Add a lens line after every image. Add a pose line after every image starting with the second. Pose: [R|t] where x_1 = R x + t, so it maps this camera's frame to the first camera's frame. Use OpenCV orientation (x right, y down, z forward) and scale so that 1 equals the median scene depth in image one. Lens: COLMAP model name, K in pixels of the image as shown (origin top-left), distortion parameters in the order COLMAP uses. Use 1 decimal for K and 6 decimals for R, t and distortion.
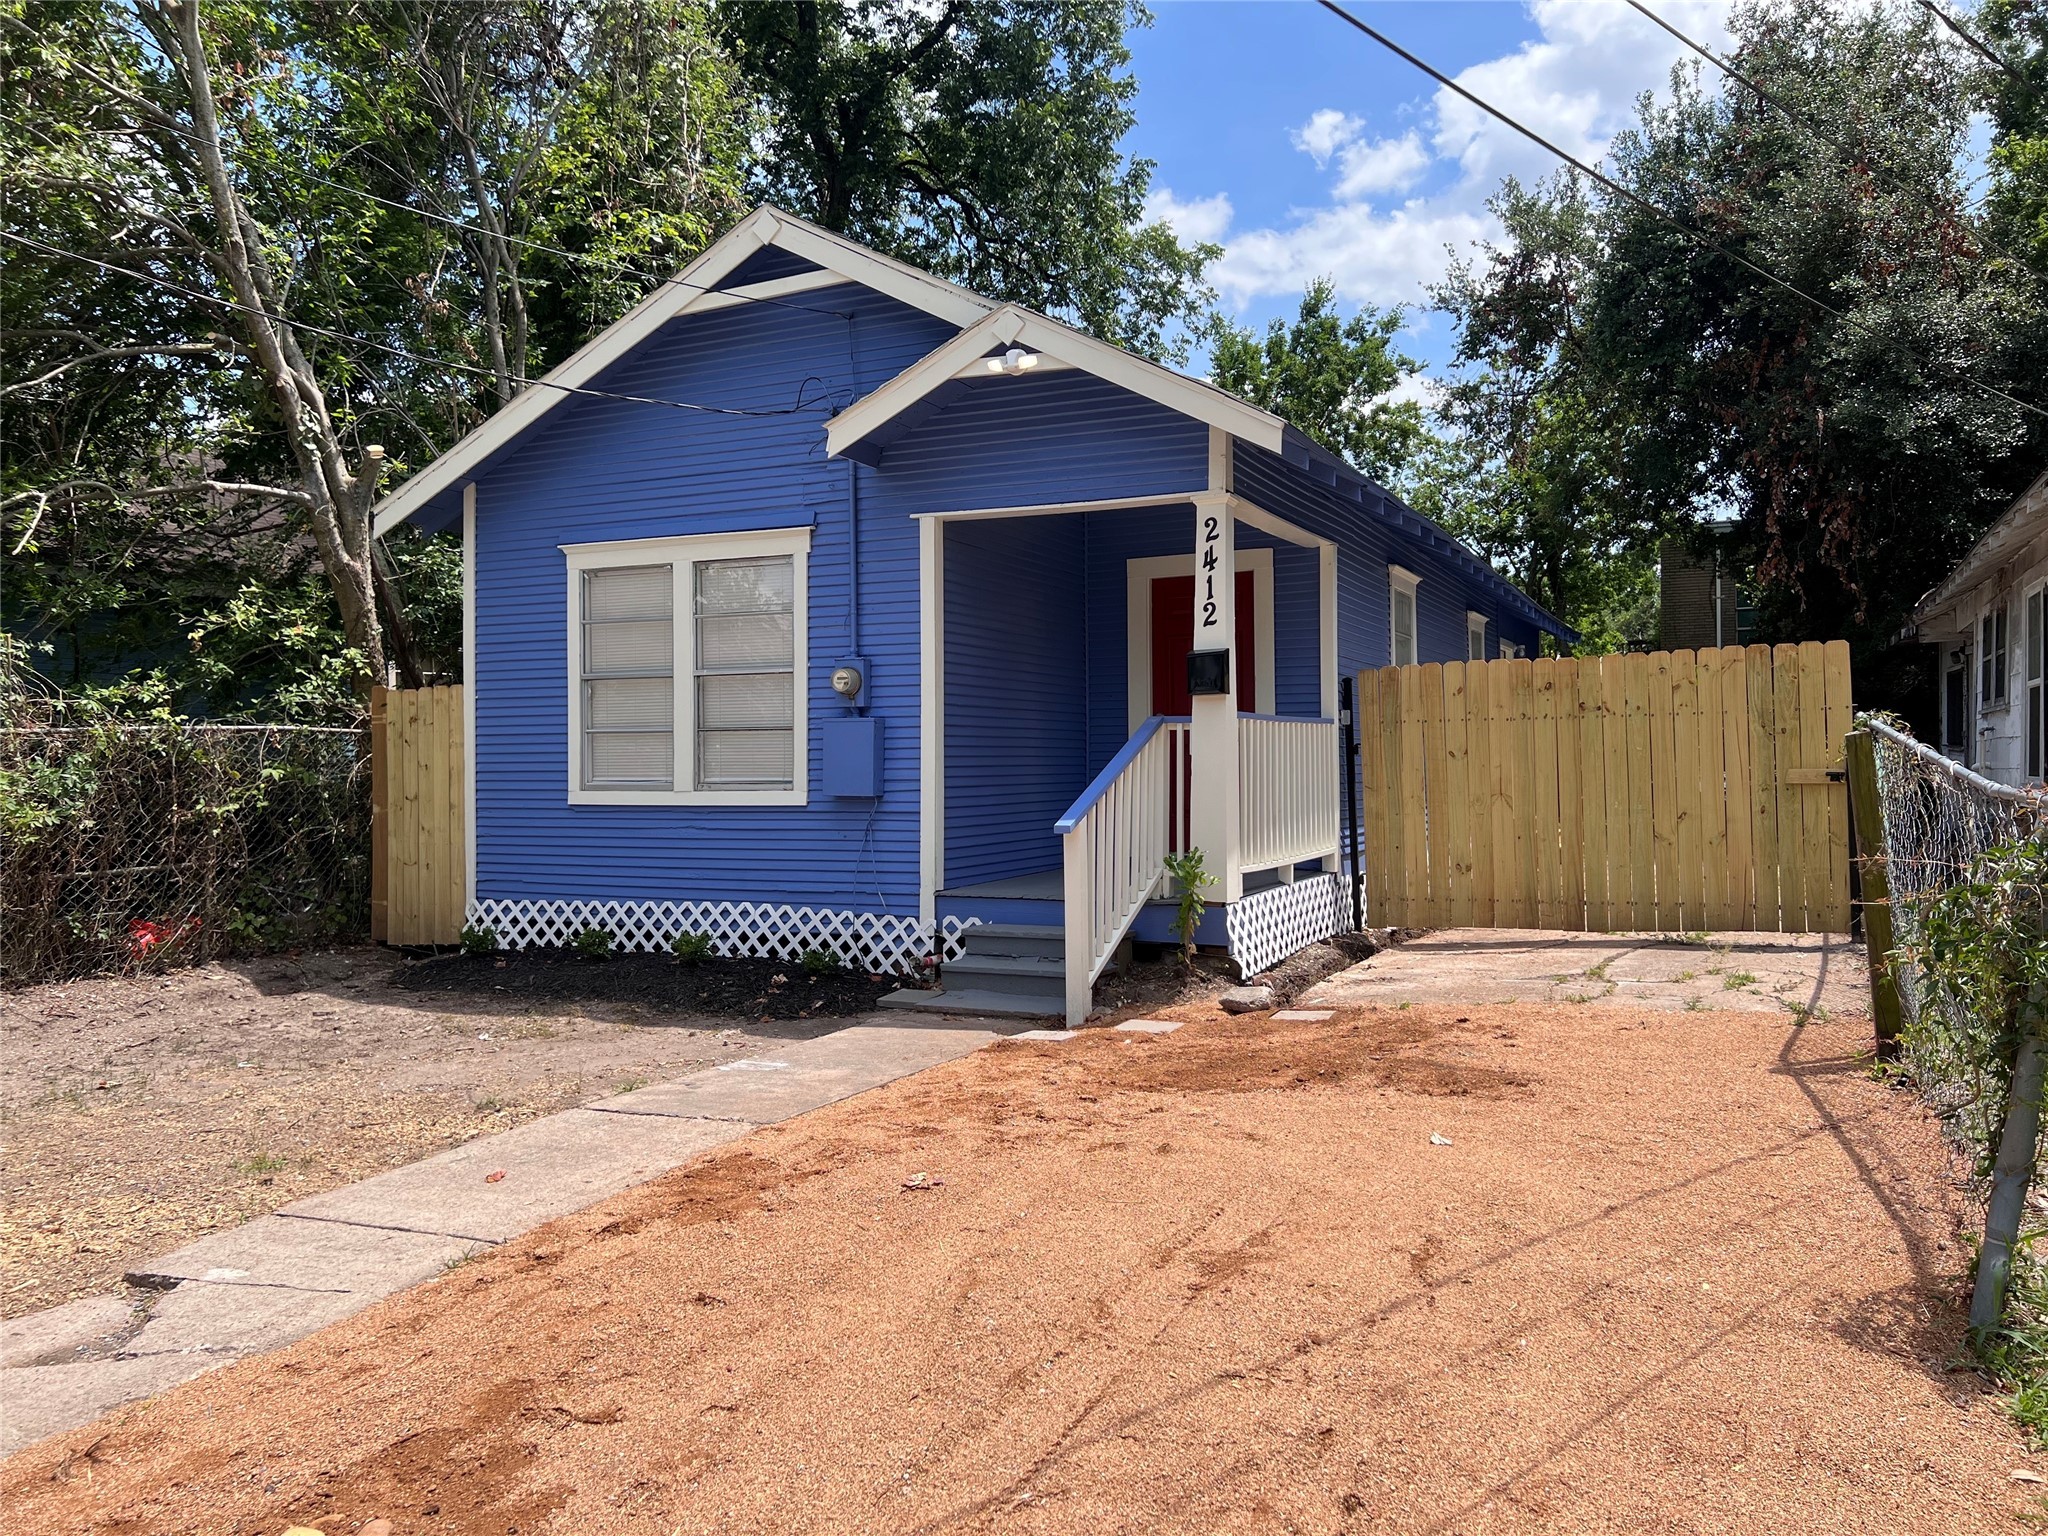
lens RADIAL K [[1559.2, 0, 1022.3], [0, 1559.2, 767.2], [0, 0, 1]] dist [0.140984, -0.264540]
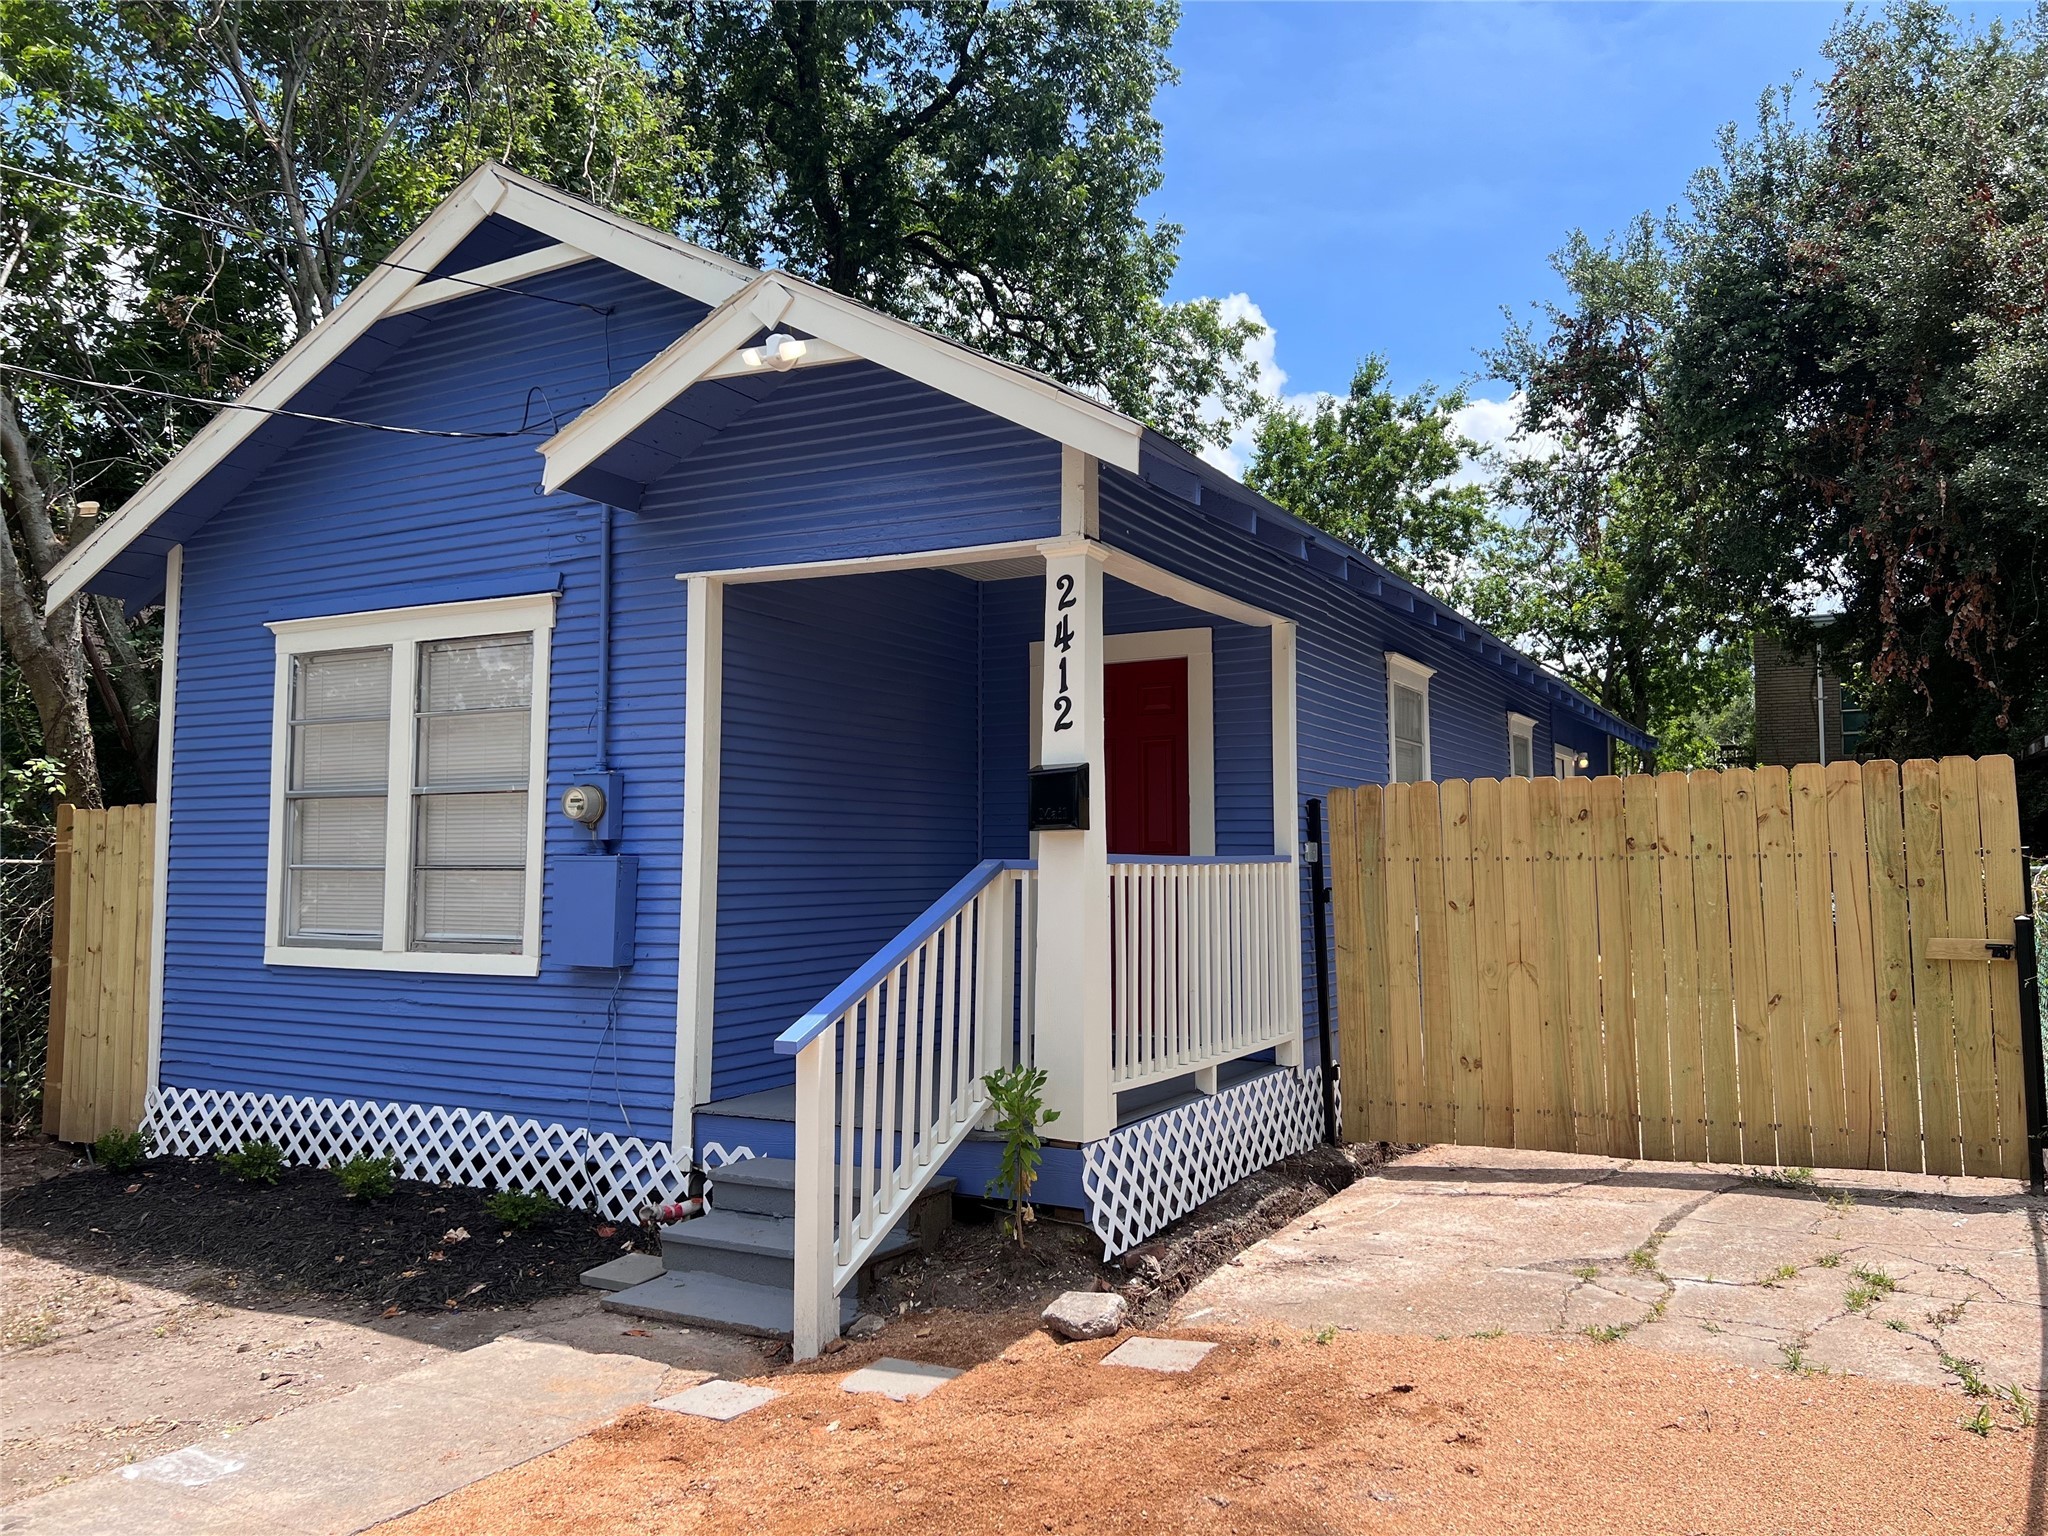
lens RADIAL K [[1501.2, 0, 1055.6], [0, 1501.2, 770.7], [0, 0, 1]] dist [0.124934, -0.191108]
pose [[0.998535, 0.004653, -0.053914, 0.126470], [-0.007897, 0.998160, -0.060121, -0.027363], [0.053535, 0.060459, 0.996734, 0.284806]]
